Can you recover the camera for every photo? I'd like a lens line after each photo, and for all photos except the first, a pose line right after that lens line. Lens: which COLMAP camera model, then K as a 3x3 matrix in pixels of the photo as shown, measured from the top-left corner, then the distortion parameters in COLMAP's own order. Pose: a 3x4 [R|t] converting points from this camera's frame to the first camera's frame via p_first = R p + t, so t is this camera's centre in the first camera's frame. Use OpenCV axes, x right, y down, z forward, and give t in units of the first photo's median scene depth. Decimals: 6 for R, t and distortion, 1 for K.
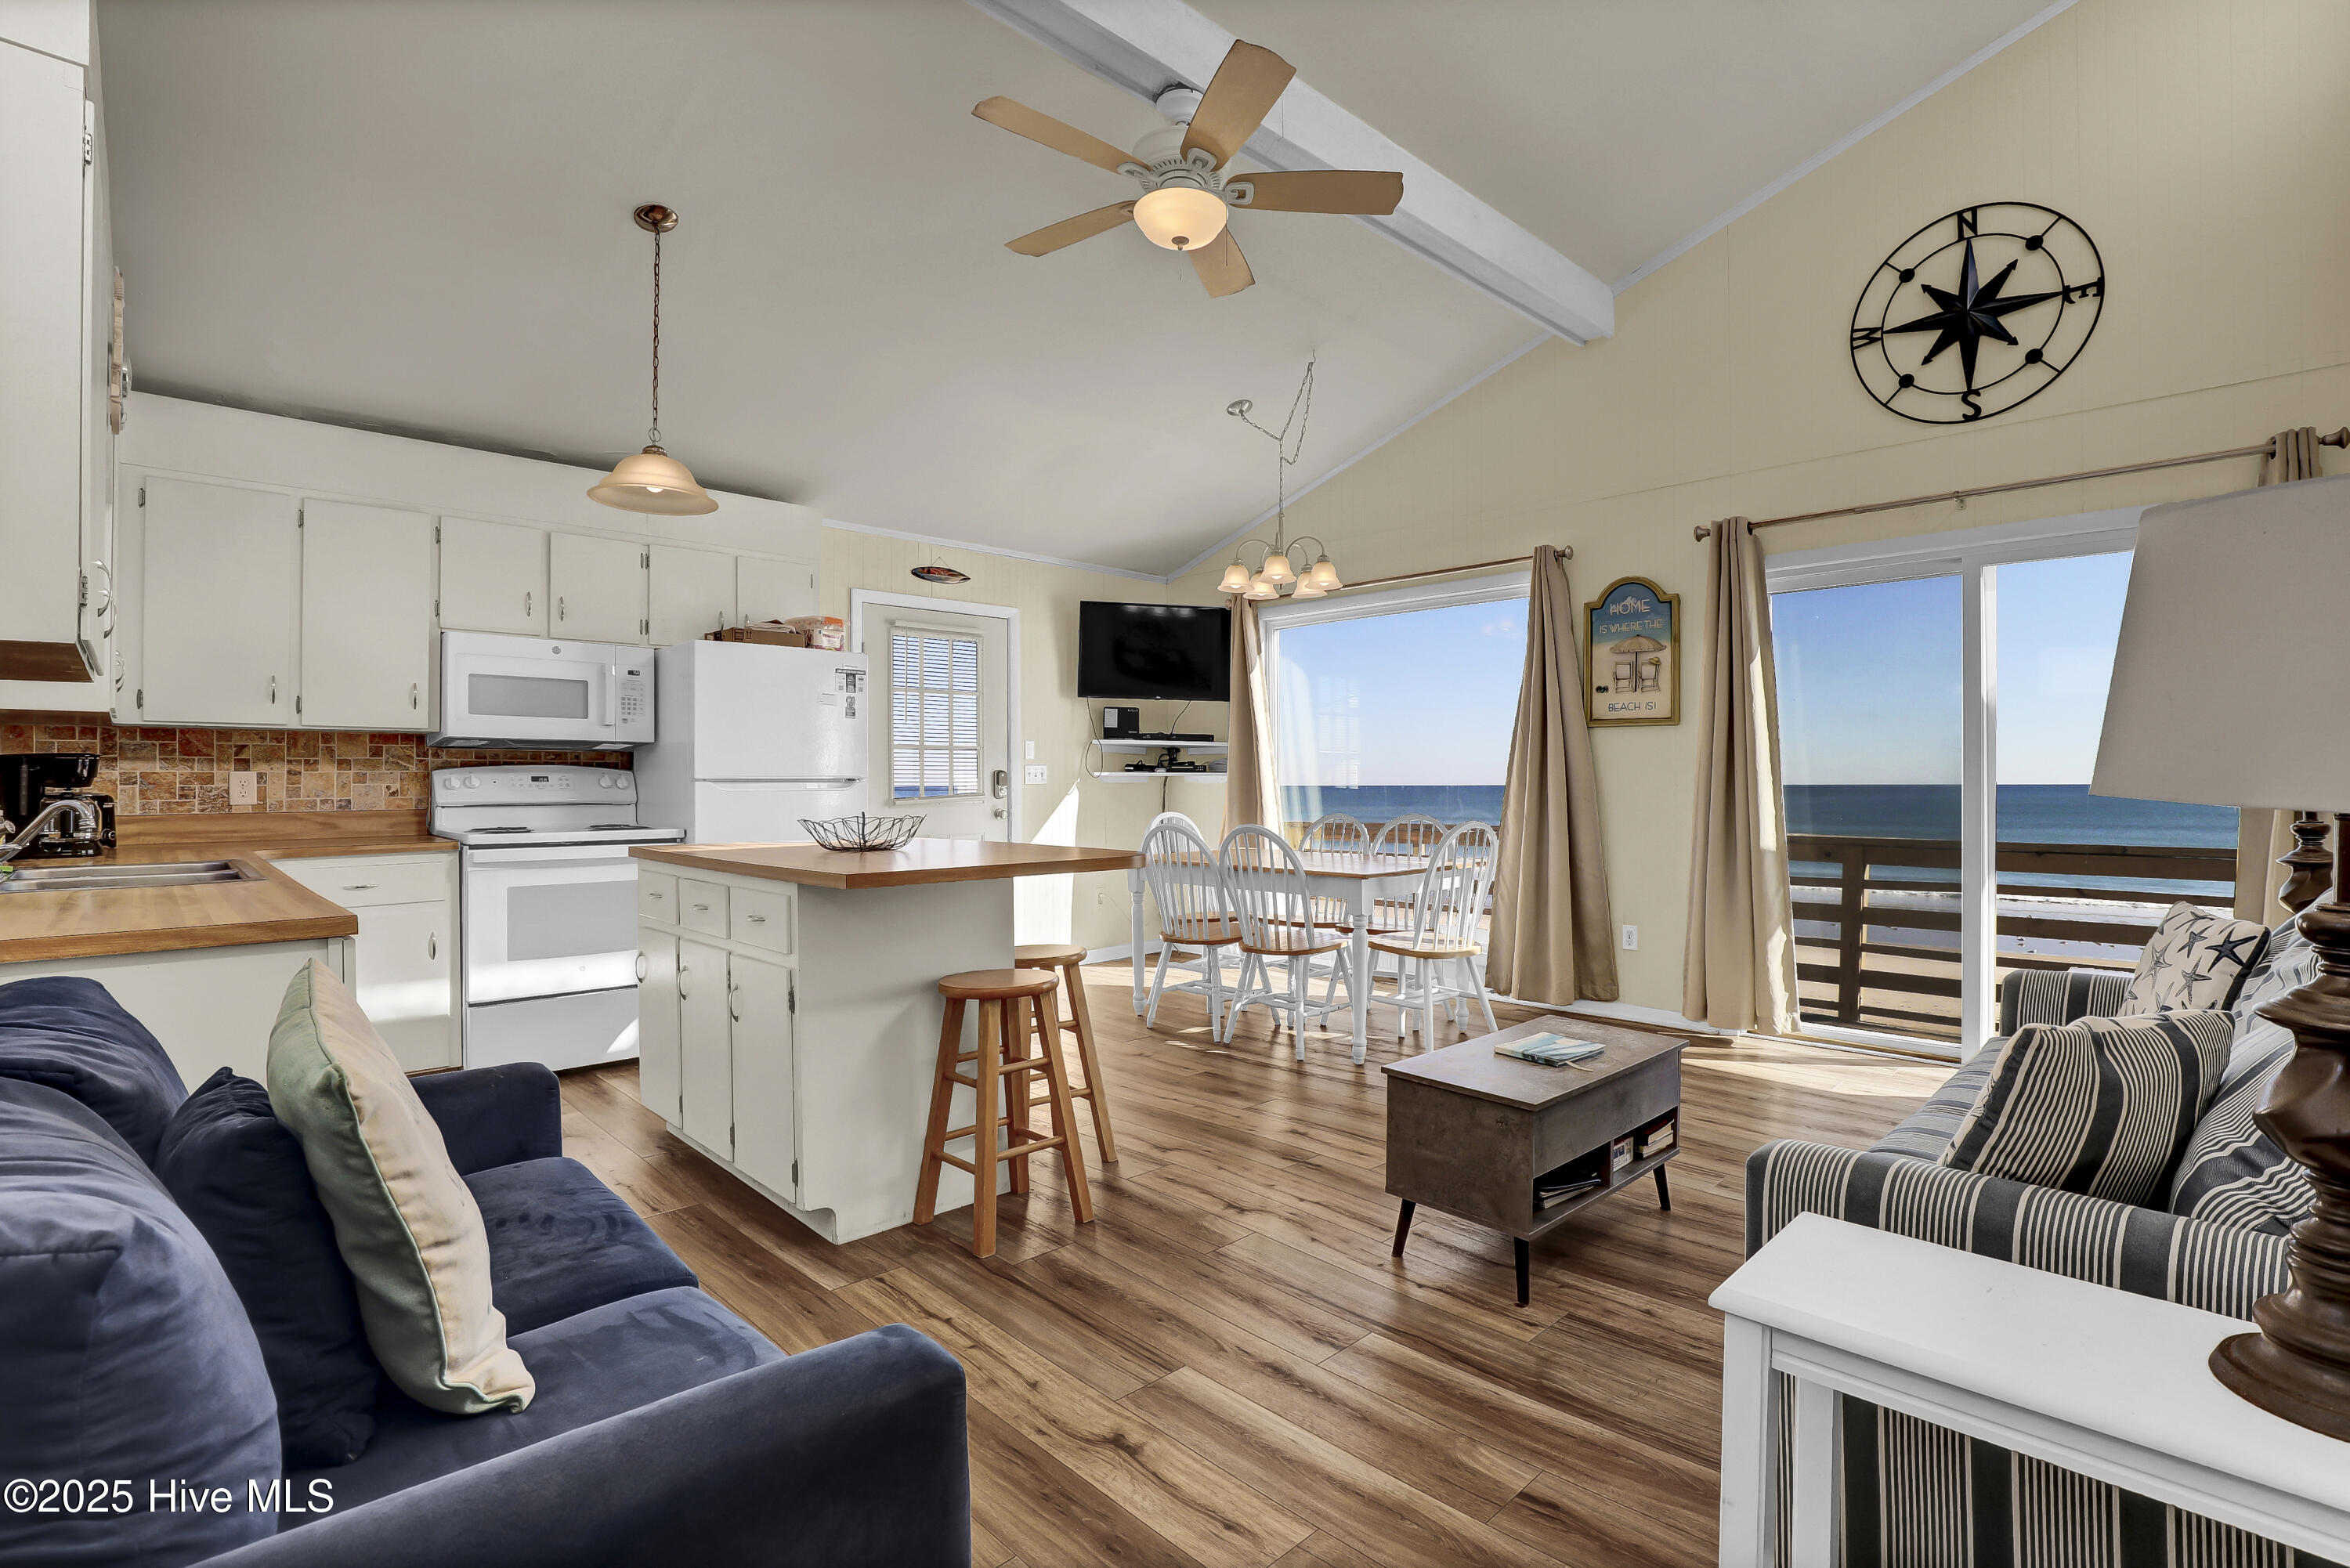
lens RADIAL K [[1126.2, 0, 1177.4], [0, 1126.2, 773.3], [0, 0, 1]] dist [-0.029223, 0.000416]
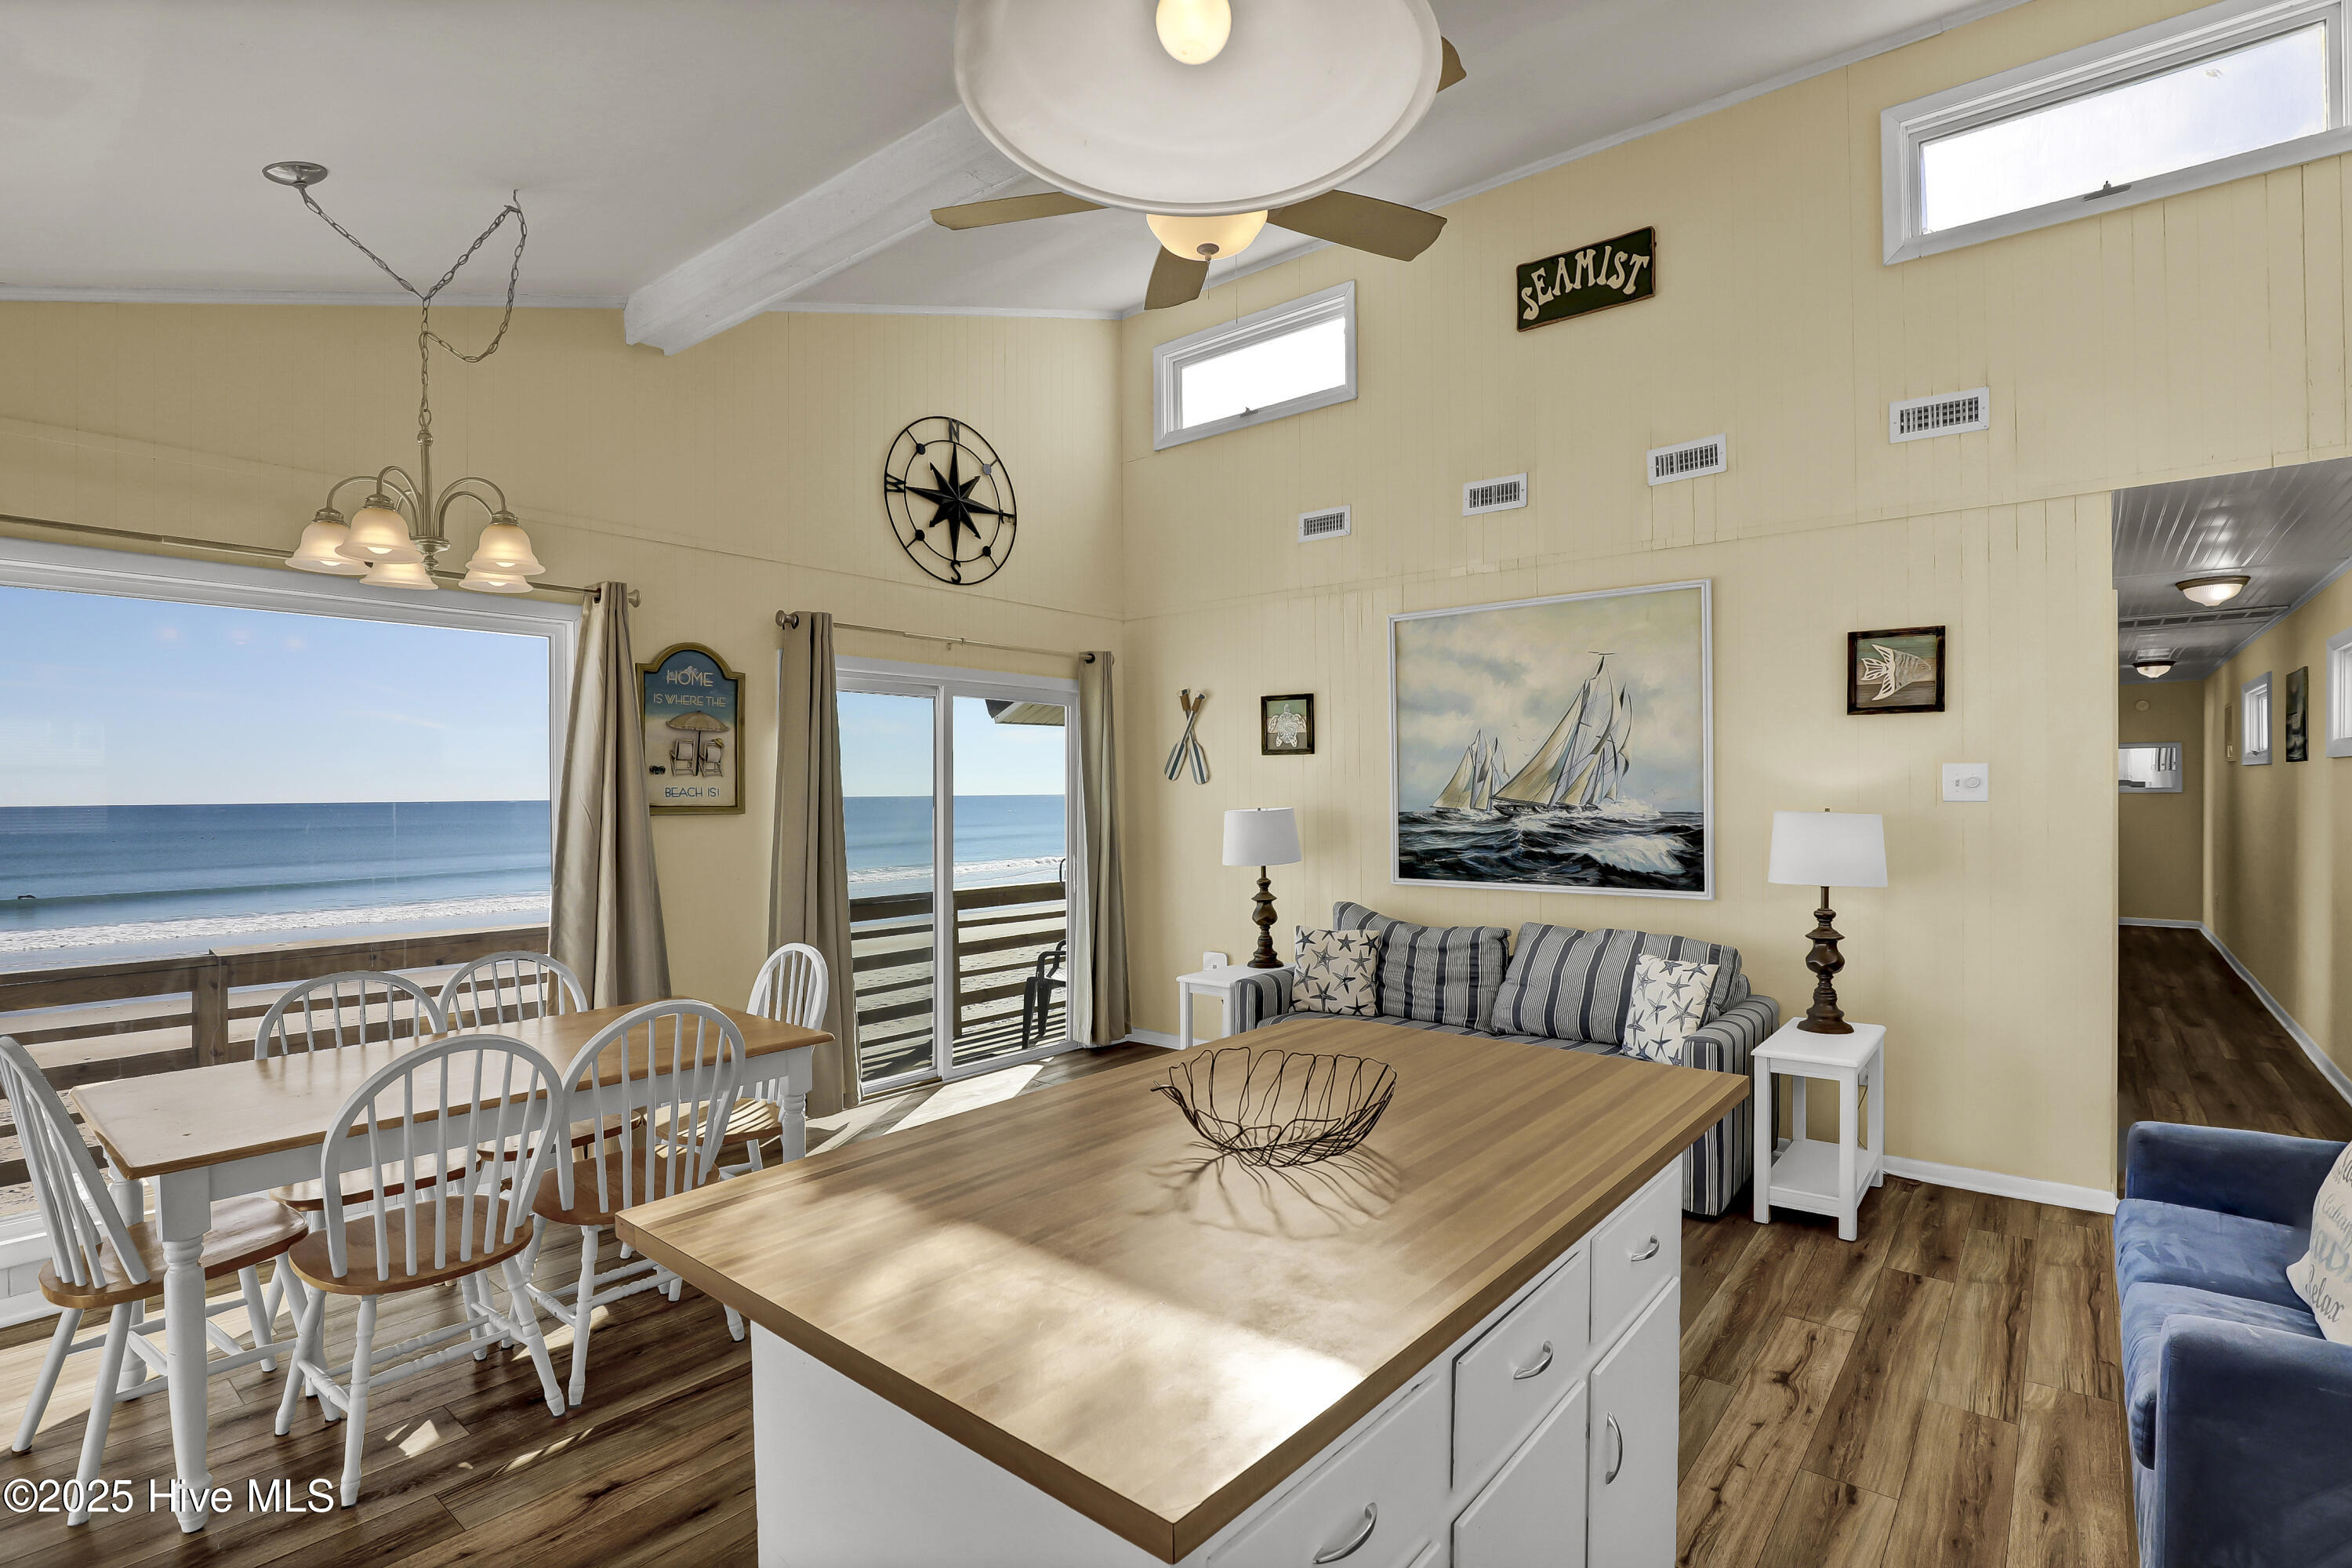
lens RADIAL K [[1123.1, 0, 1176.0], [0, 1123.1, 784.0], [0, 0, 1]] dist [-0.029732, 0.000035]
pose [[-0.131763, 0.010237, 0.991228, -0.536831], [0.004904, 0.999941, -0.009675, -0.059740], [-0.991269, 0.003586, -0.131806, 0.791980]]
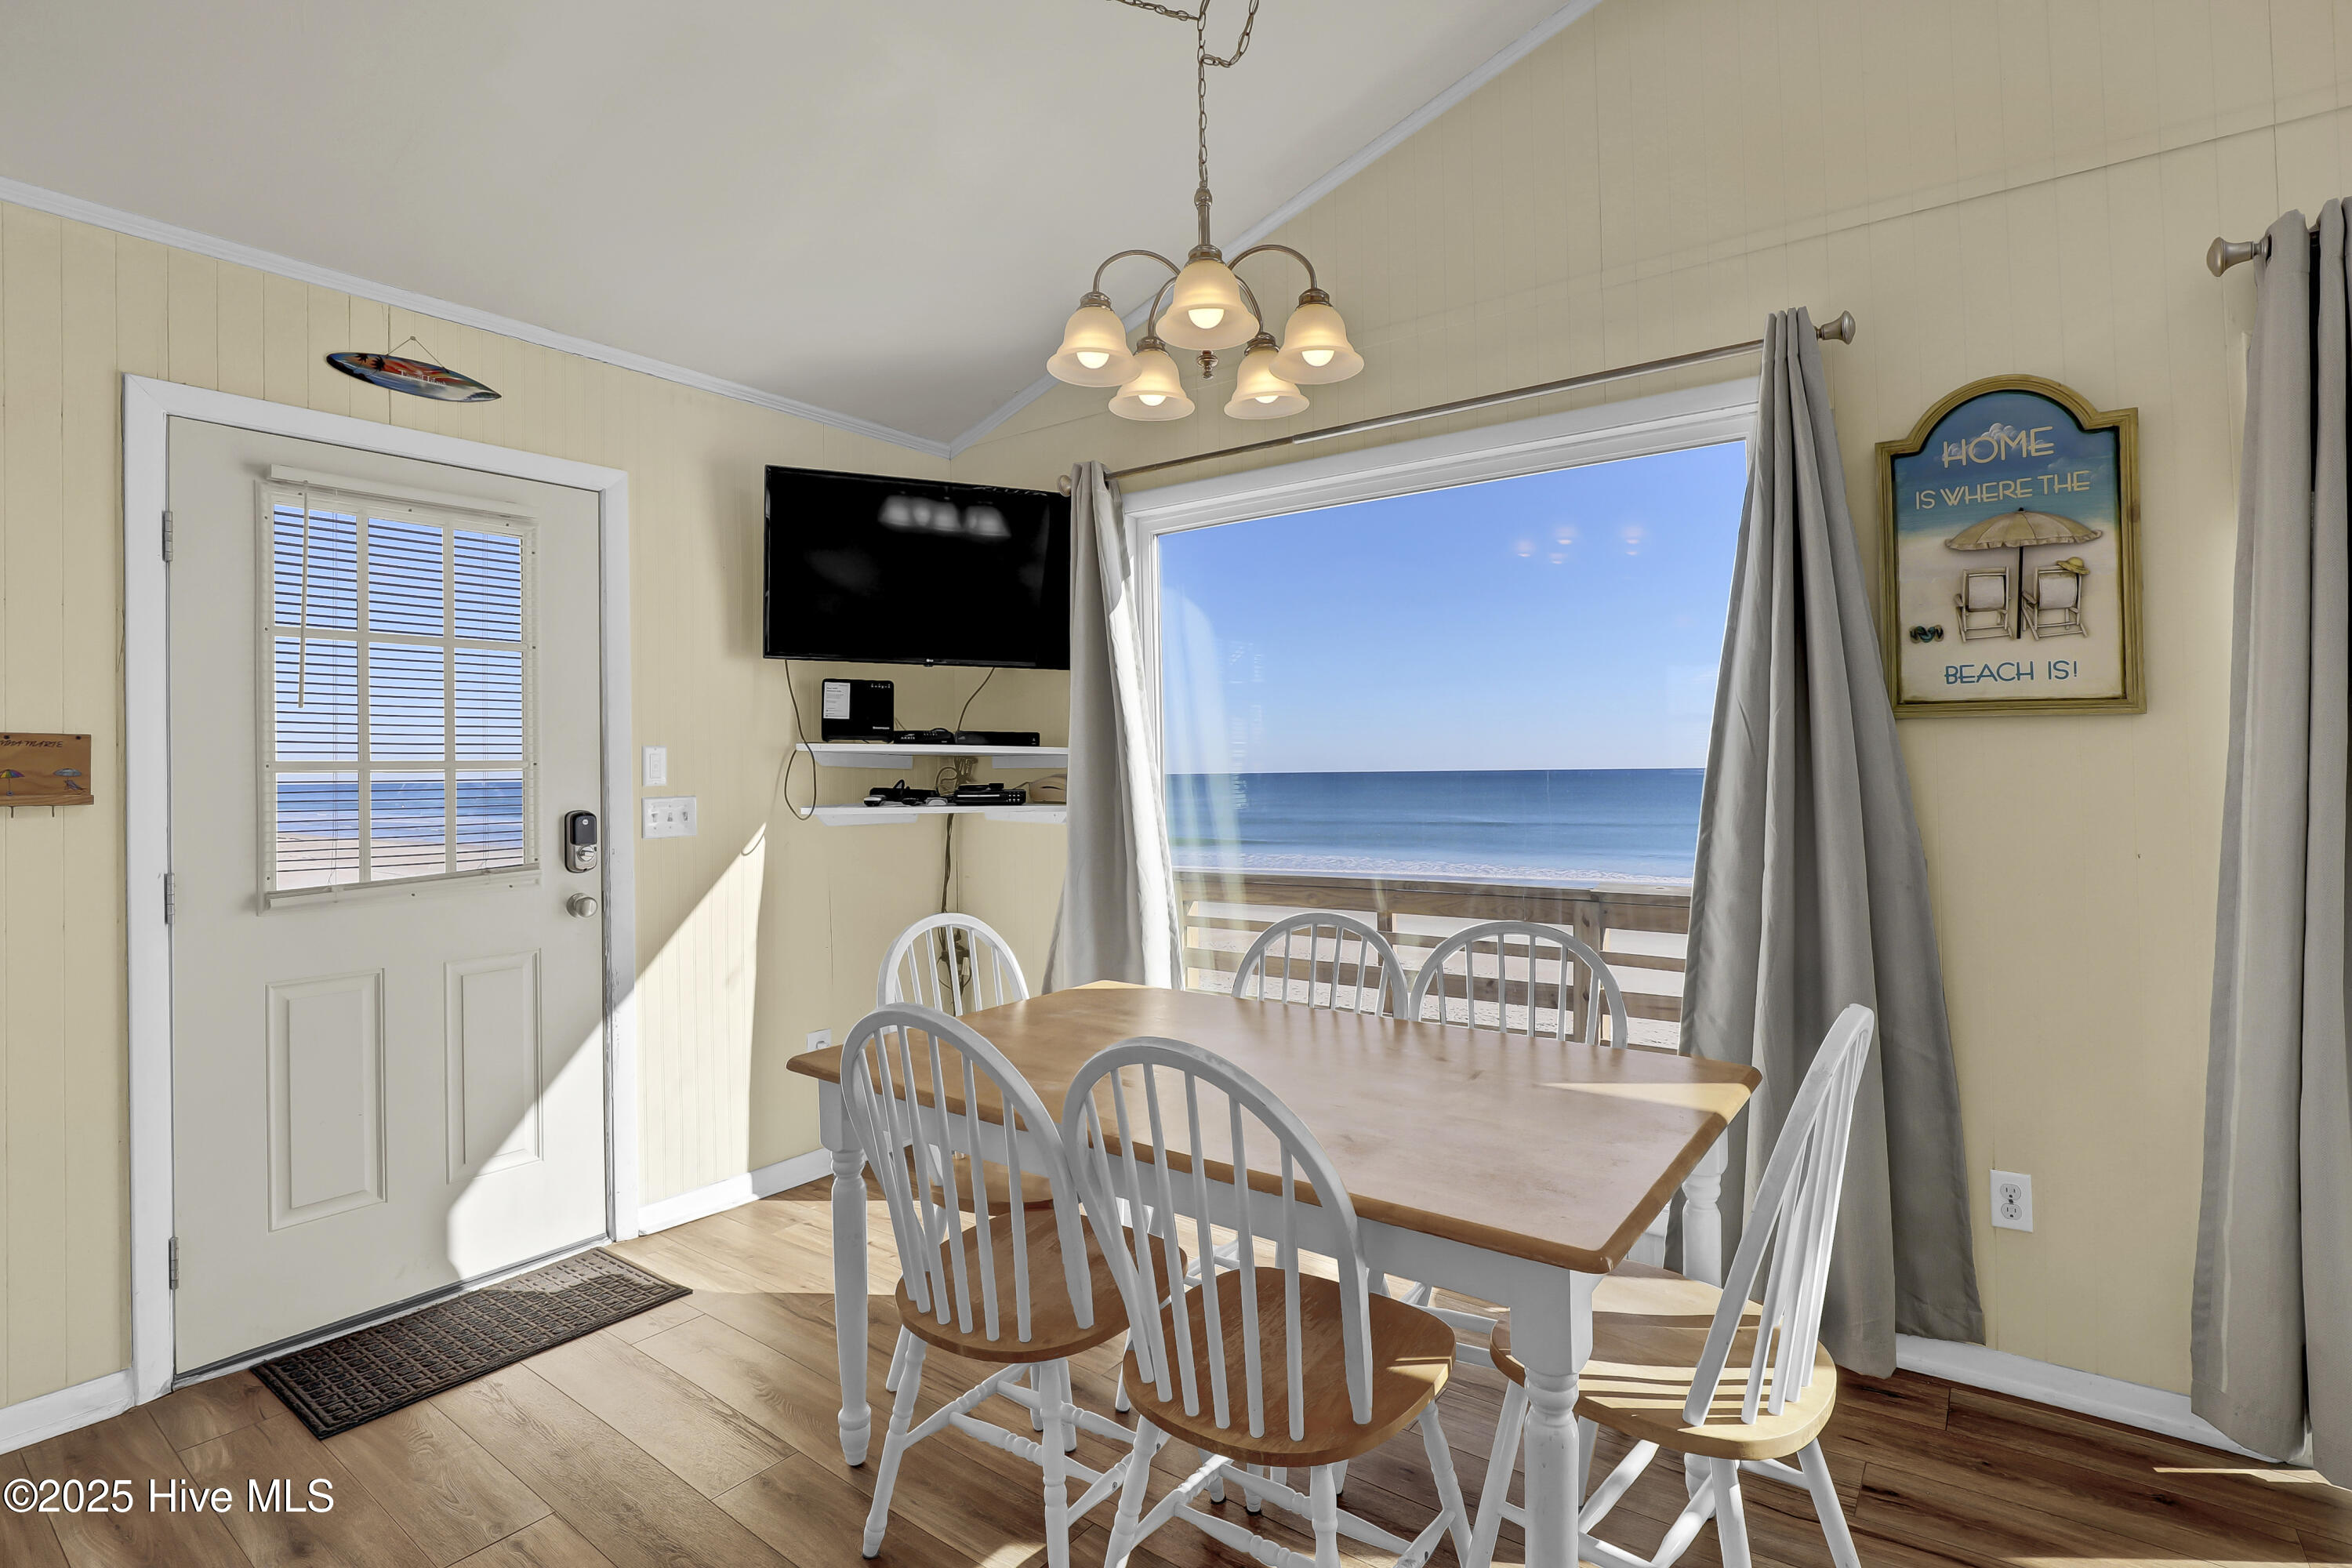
lens RADIAL K [[1089.0, 0, 1214.2], [0, 1089.0, 758.0], [0, 0, 1]] dist [-0.030432, 0.000049]
pose [[0.981269, -0.008607, 0.192448, 0.021072], [0.008992, 0.999959, -0.001127, -0.030150], [-0.192430, 0.002836, 0.981307, 0.691665]]
